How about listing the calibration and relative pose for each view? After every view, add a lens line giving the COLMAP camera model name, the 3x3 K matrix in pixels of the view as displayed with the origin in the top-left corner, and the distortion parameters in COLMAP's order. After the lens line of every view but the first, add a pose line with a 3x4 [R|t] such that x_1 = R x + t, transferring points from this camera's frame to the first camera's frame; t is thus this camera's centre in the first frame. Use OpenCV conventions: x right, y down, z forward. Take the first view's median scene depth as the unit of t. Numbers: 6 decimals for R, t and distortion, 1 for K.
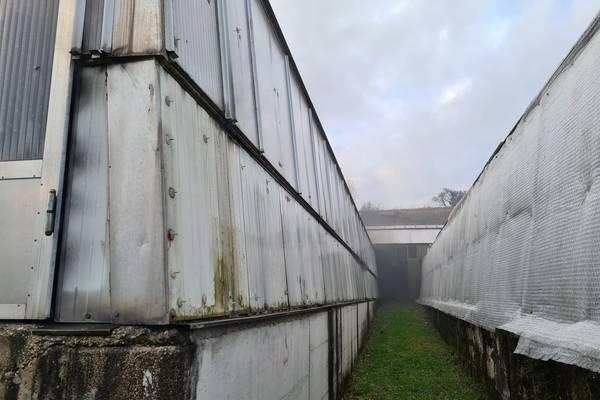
lens RADIAL K [[445.1, 0, 300.3], [0, 445.1, 218.2], [0, 0, 1]] dist [0.059336, -0.001214]
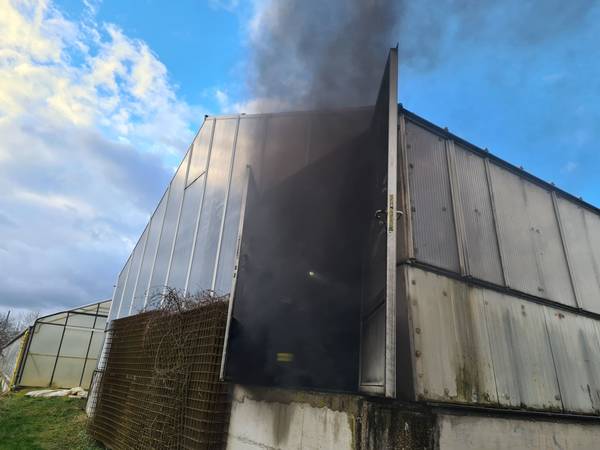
lens RADIAL K [[455.3, 0, 300.0], [0, 455.3, 225.0], [0, 0, 1]] dist [0.001995, -0.000322]
pose [[0.704088, -0.179469, -0.687060, 0.706965], [0.039430, 0.975924, -0.214516, -0.091157], [0.709017, 0.123947, 0.694213, -0.701016]]
